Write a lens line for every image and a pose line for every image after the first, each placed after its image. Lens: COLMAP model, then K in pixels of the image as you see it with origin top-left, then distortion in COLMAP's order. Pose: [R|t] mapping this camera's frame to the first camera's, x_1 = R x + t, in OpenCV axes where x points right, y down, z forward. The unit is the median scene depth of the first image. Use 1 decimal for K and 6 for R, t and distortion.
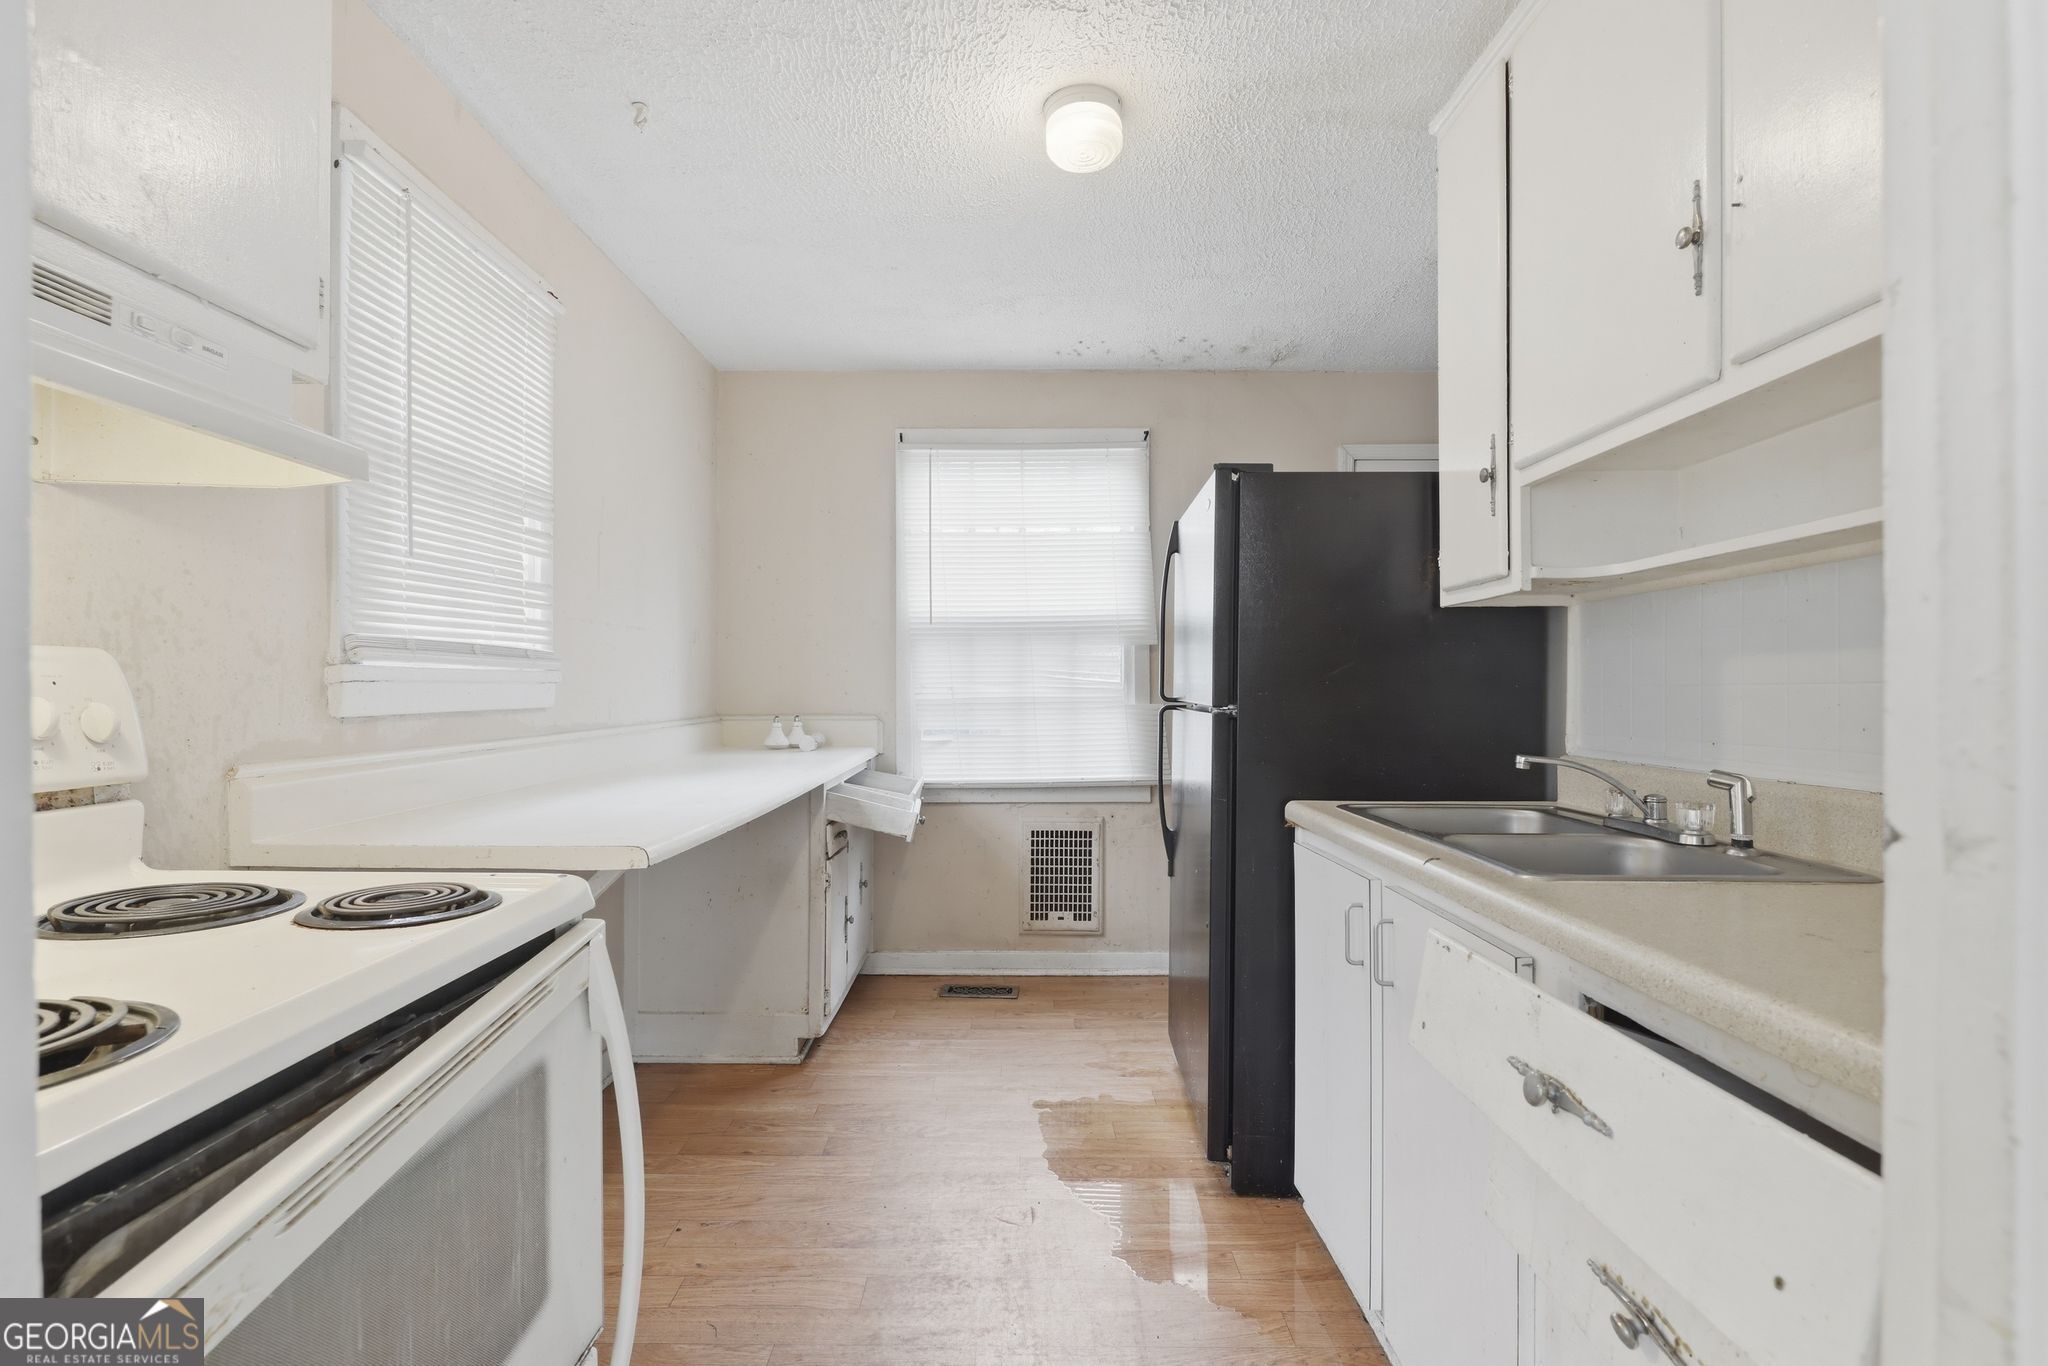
lens RADIAL K [[995.0, 0, 1040.0], [0, 995.0, 688.3], [0, 0, 1]] dist [0.000393, -0.003583]
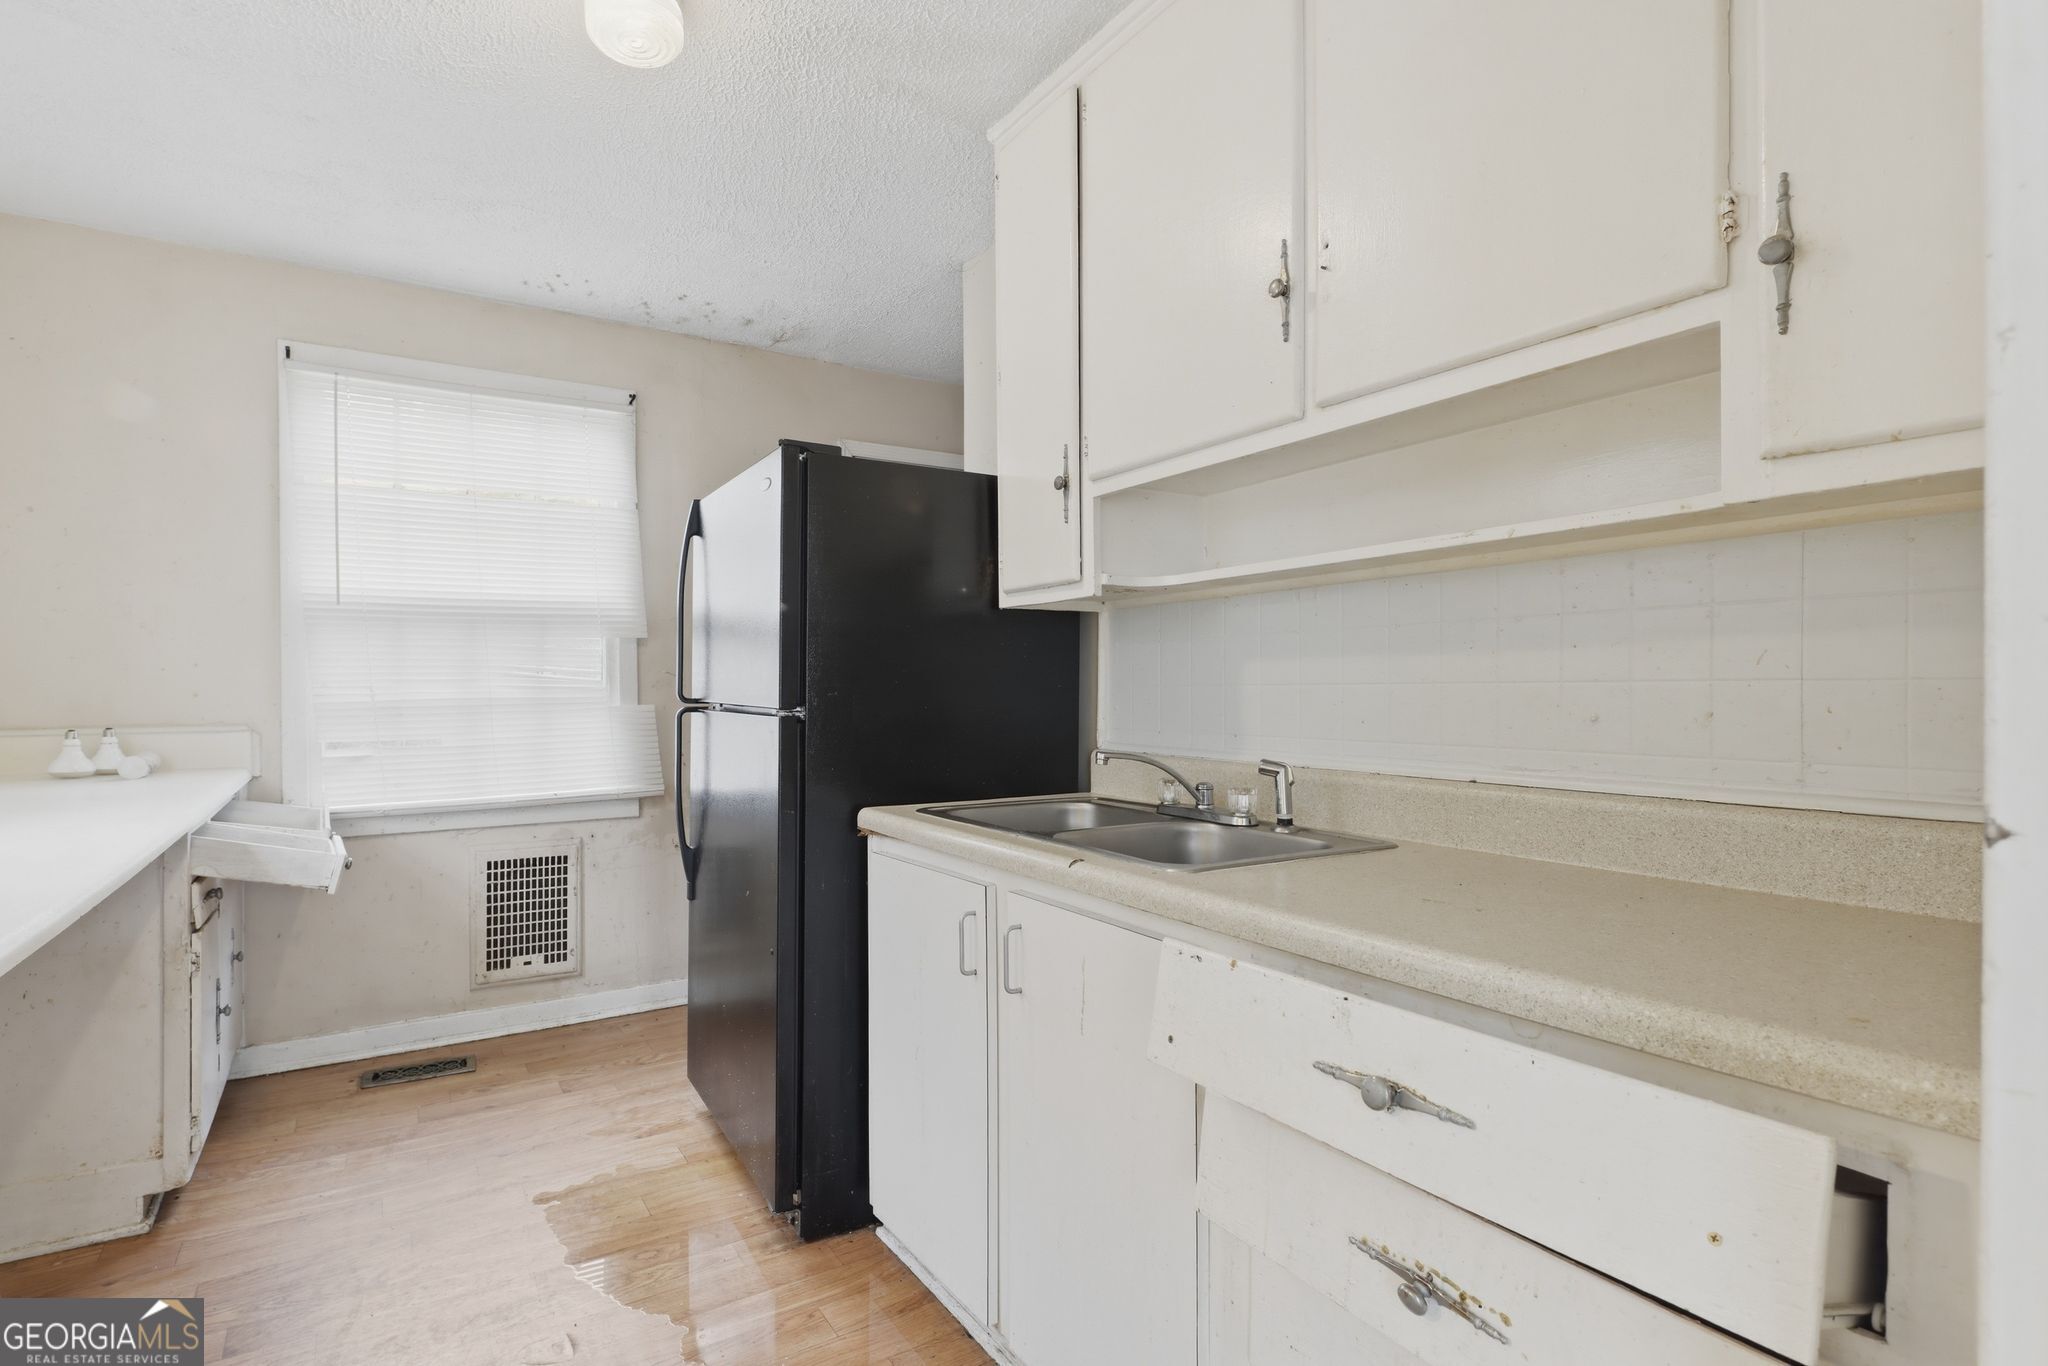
lens RADIAL K [[995.0, 0, 1017.0], [0, 995.0, 691.7], [0, 0, 1]] dist [0.000393, -0.003583]
pose [[0.845993, -0.004806, 0.533173, -0.123656], [0.001187, 0.999974, 0.007131, -0.003477], [-0.533193, -0.005399, 0.845976, 0.124335]]
